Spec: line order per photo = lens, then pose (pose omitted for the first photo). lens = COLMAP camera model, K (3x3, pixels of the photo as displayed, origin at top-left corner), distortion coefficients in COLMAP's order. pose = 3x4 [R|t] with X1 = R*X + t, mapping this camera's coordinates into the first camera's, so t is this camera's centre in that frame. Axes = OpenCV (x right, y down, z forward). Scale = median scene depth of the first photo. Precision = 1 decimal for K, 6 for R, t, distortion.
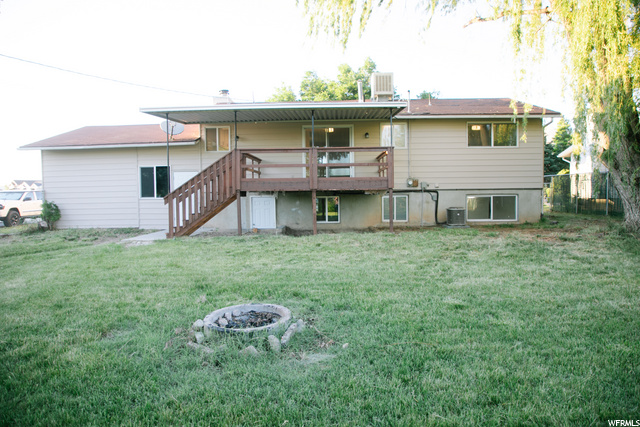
lens RADIAL K [[432.5, 0, 320.7], [0, 432.5, 218.1], [0, 0, 1]] dist [-0.068605, 0.013085]
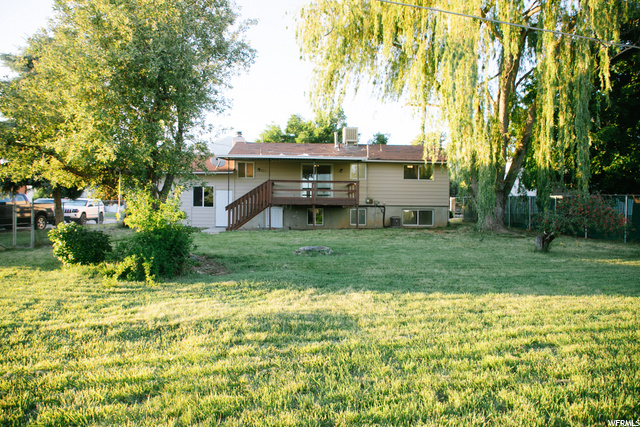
lens RADIAL K [[432.5, 0, 319.6], [0, 432.5, 210.5], [0, 0, 1]] dist [-0.068605, 0.013085]
pose [[0.995268, 0.019428, 0.095202, -0.127015], [-0.014875, 0.998722, -0.048311, 0.034751], [-0.096019, 0.046666, 0.994285, -0.591949]]
